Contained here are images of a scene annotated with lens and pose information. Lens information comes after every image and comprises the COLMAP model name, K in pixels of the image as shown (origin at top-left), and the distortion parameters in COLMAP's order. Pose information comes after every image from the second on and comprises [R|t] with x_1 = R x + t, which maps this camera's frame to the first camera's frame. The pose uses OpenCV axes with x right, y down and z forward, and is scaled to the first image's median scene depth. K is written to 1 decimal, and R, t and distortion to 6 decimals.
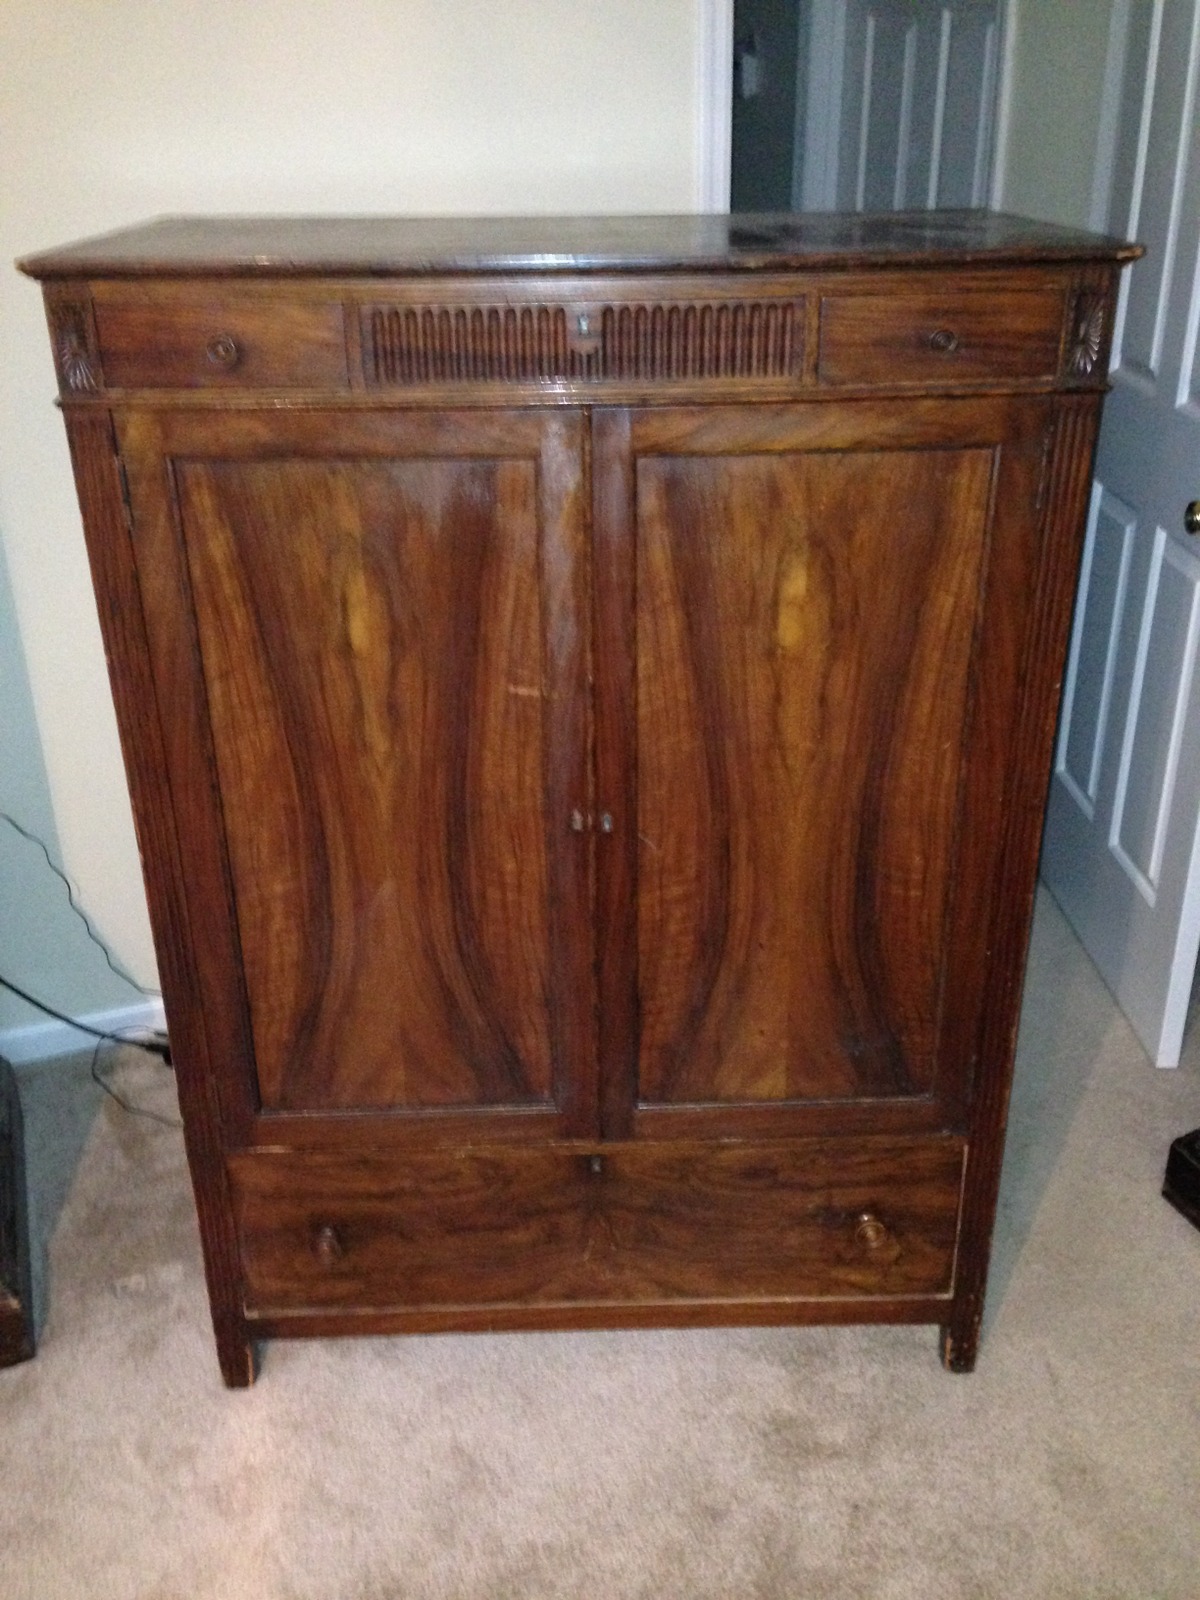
lens RADIAL K [[1514.9, 0, 607.2], [0, 1514.9, 803.5], [0, 0, 1]] dist [0.135189, 0.012181]
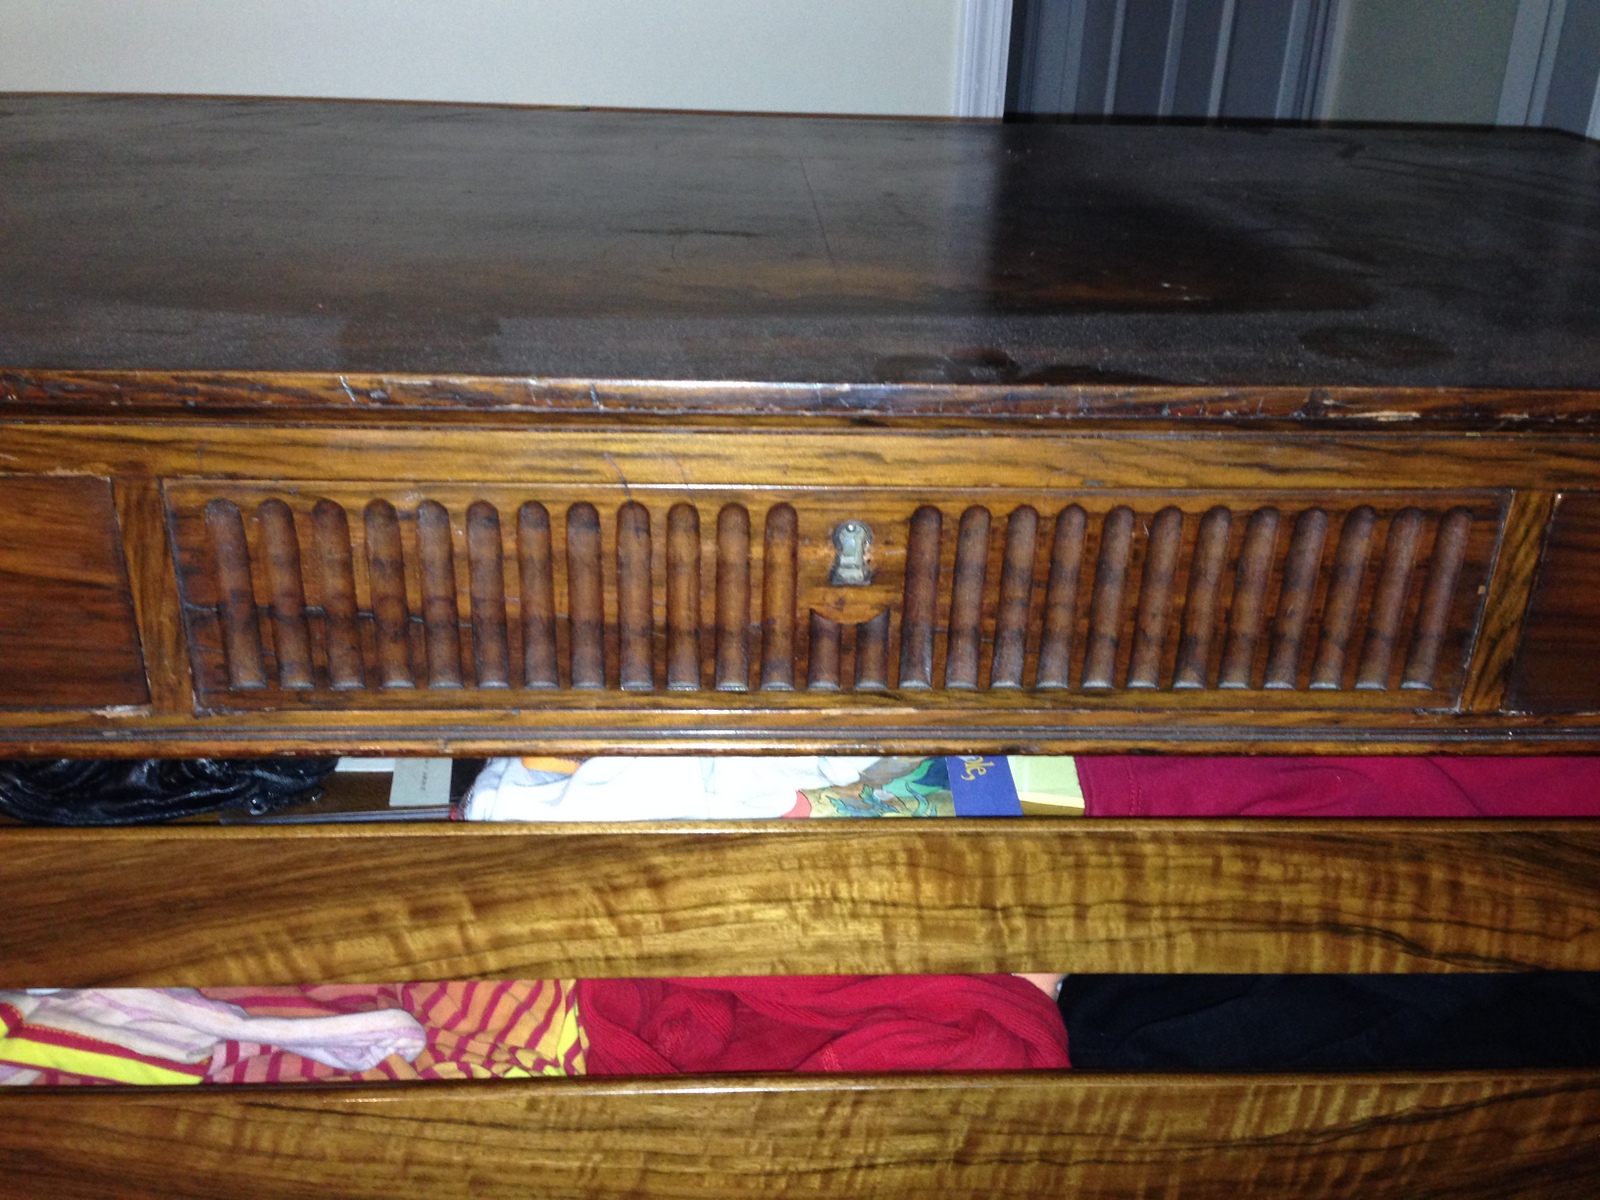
lens RADIAL K [[1471.4, 0, 800.0], [0, 1471.4, 600.0], [0, 0, 1]] dist [0.120183, -0.196624]
pose [[0.999023, 0.026452, 0.035403, -0.037314], [-0.025872, 0.999525, -0.016732, -0.292095], [-0.035828, 0.015800, 0.999233, 0.670400]]
